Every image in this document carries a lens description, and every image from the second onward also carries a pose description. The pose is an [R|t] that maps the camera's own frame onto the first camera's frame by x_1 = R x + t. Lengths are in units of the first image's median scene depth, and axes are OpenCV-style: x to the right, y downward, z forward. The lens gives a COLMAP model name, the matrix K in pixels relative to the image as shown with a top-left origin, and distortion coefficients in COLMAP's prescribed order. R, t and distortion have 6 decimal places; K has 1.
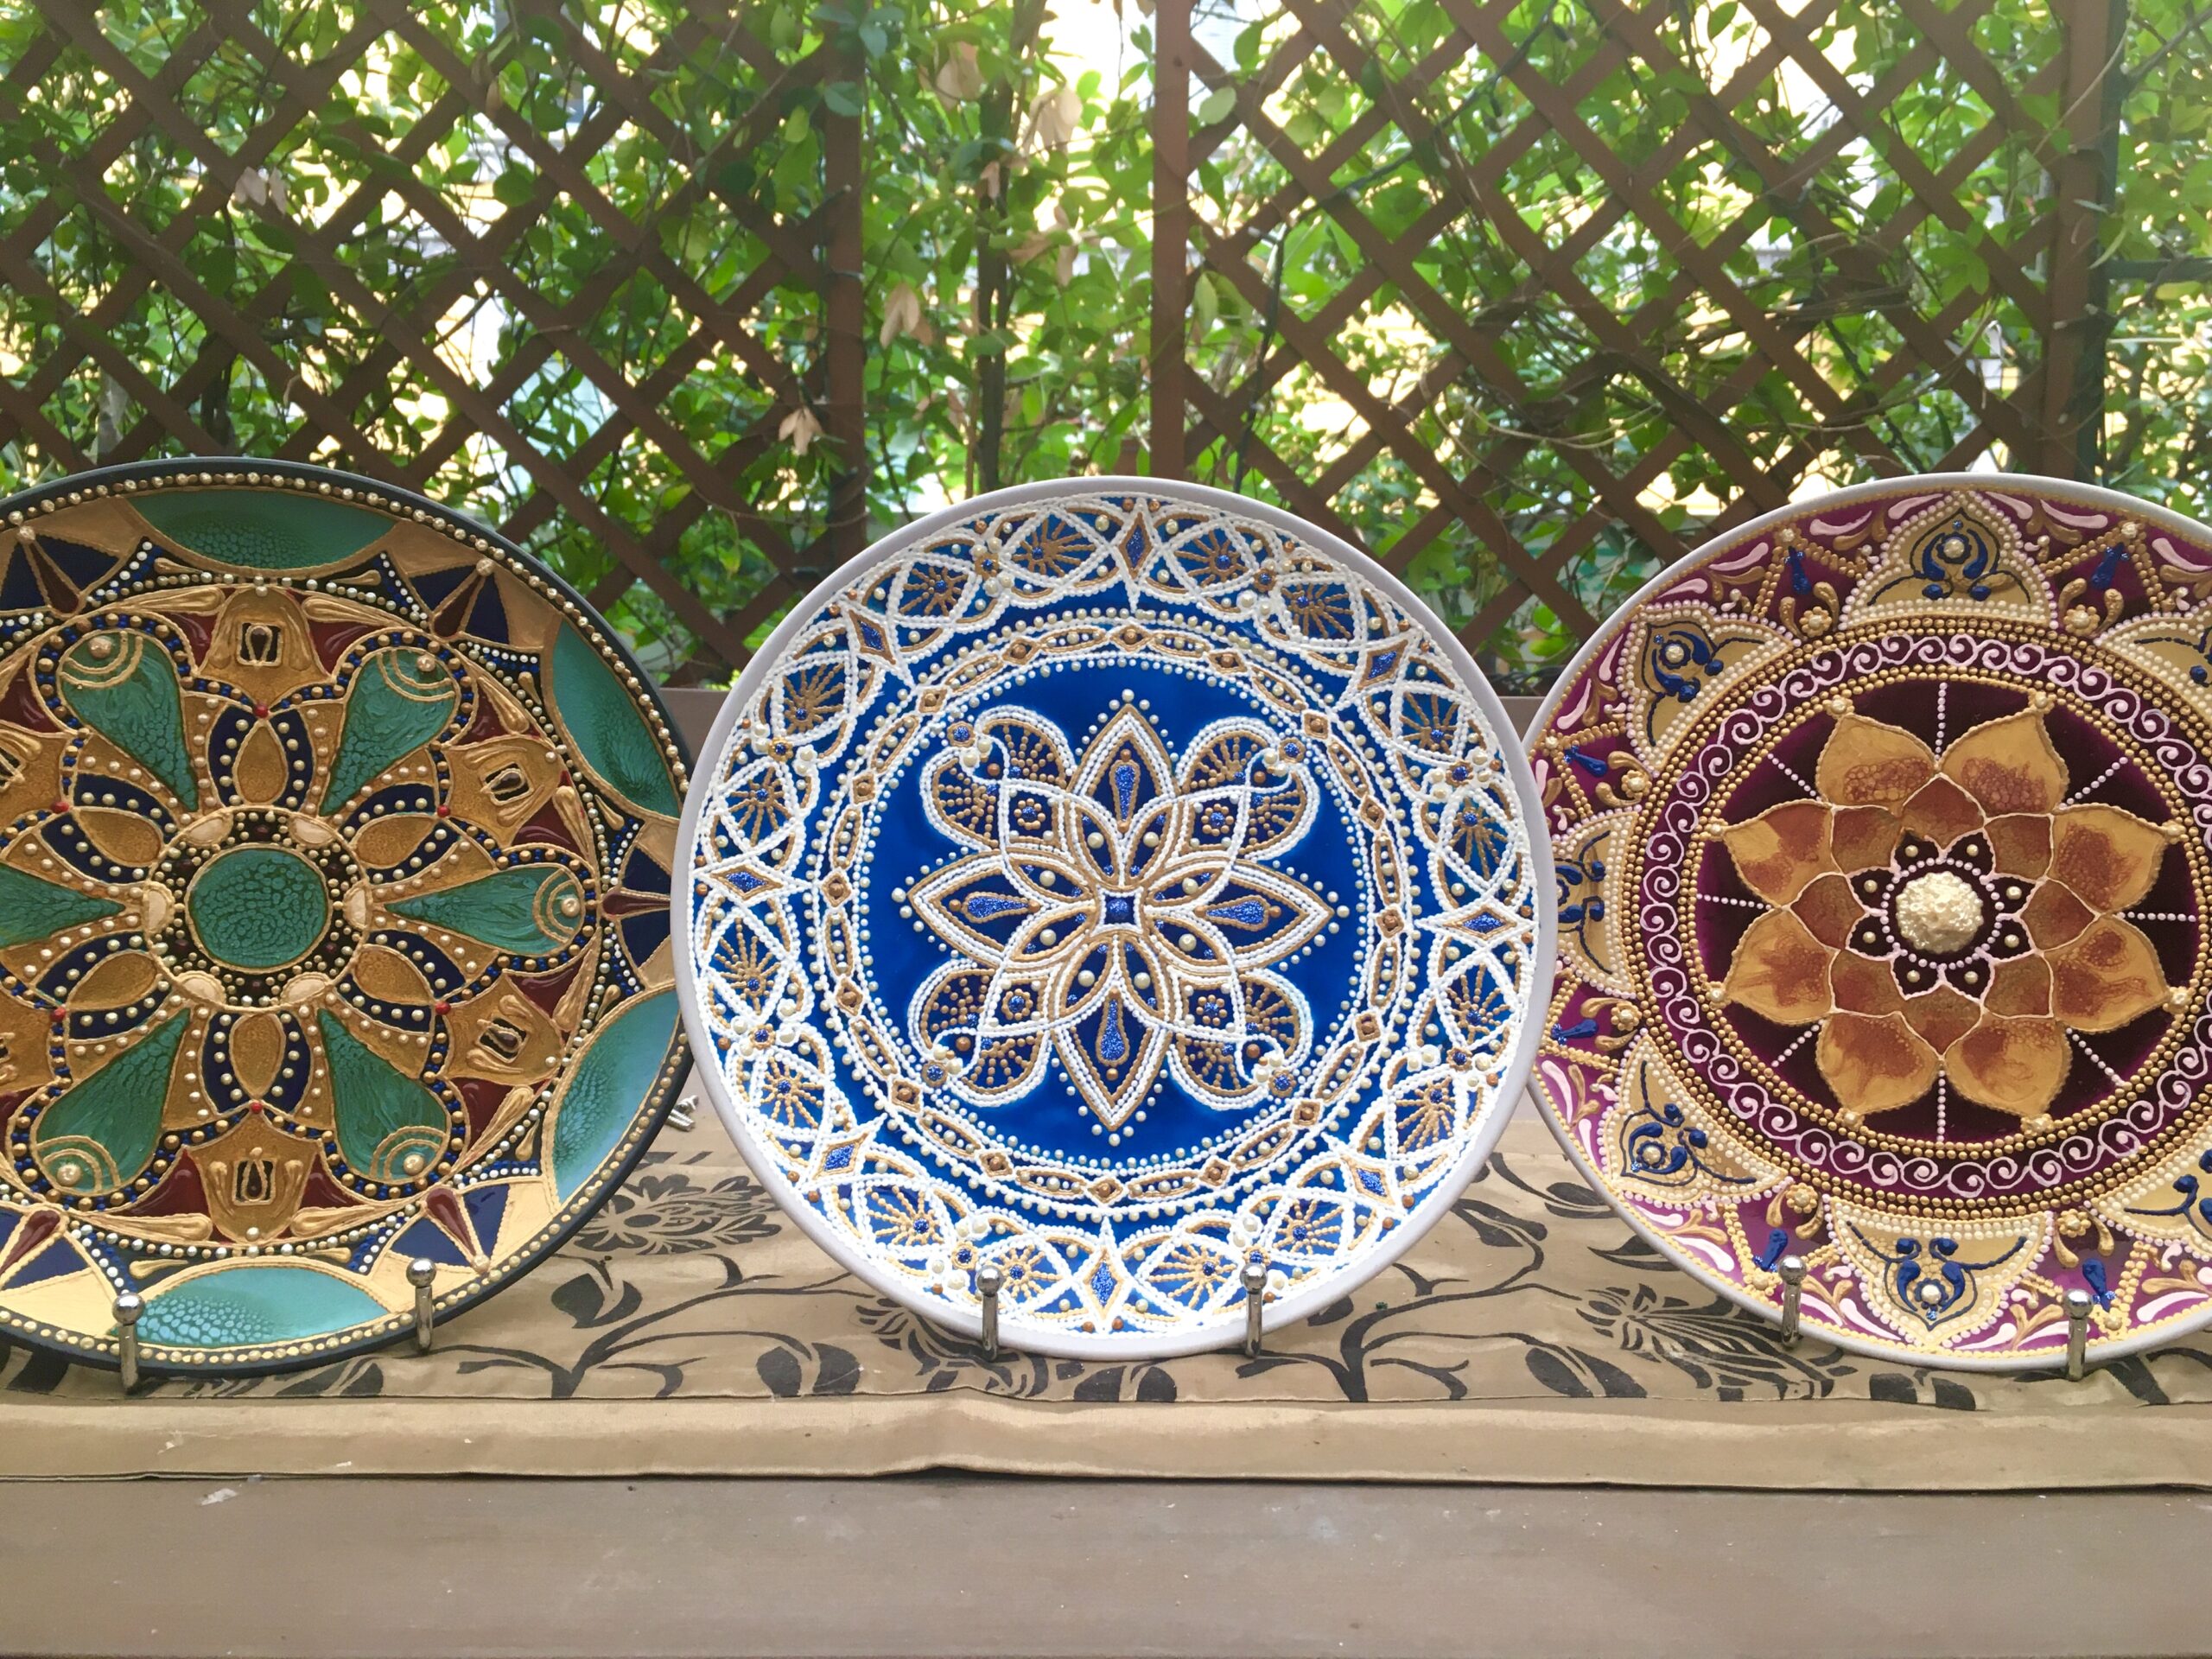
lens RADIAL K [[1900.5, 0, 1095.2], [0, 1900.5, 837.8], [0, 0, 1]] dist [0.092465, -0.170256]
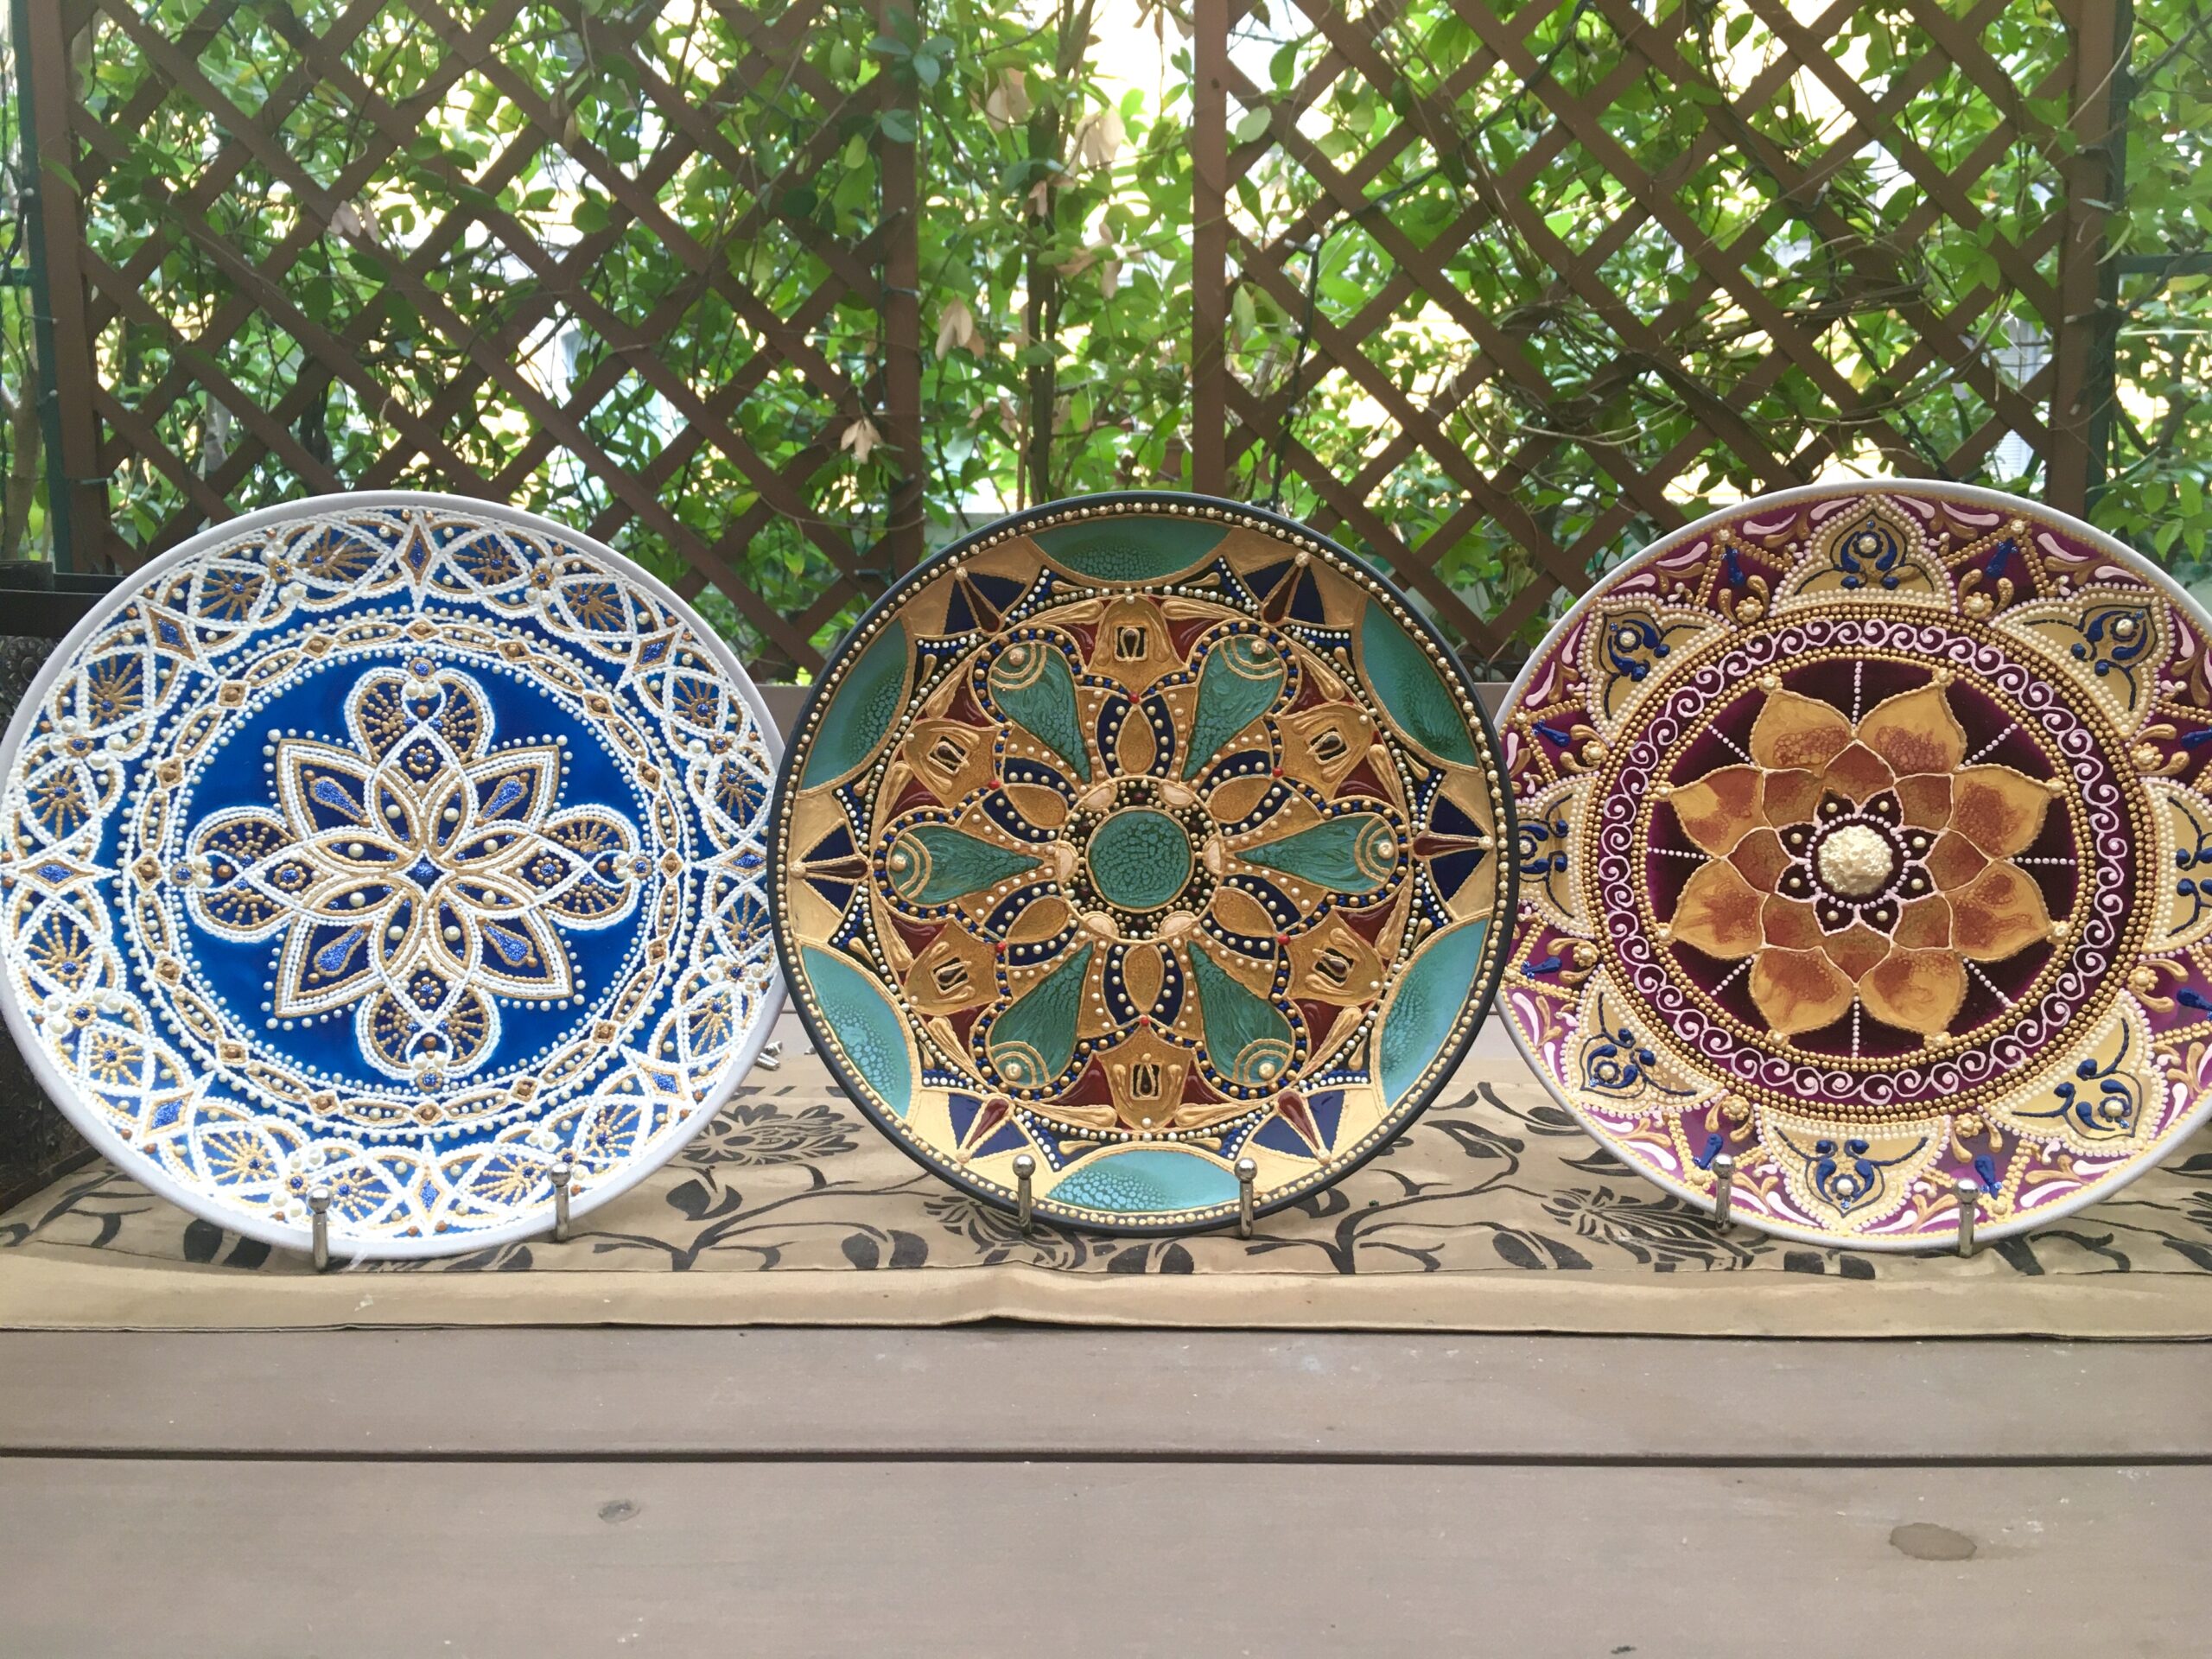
lens RADIAL K [[1900.5, 0, 1095.2], [0, 1900.5, 837.8], [0, 0, 1]] dist [0.092465, -0.170256]
pose [[0.999491, -0.009043, -0.030603, 0.017897], [0.009111, 0.999956, 0.002113, 0.018569], [0.030583, -0.002391, 0.999529, -0.165864]]
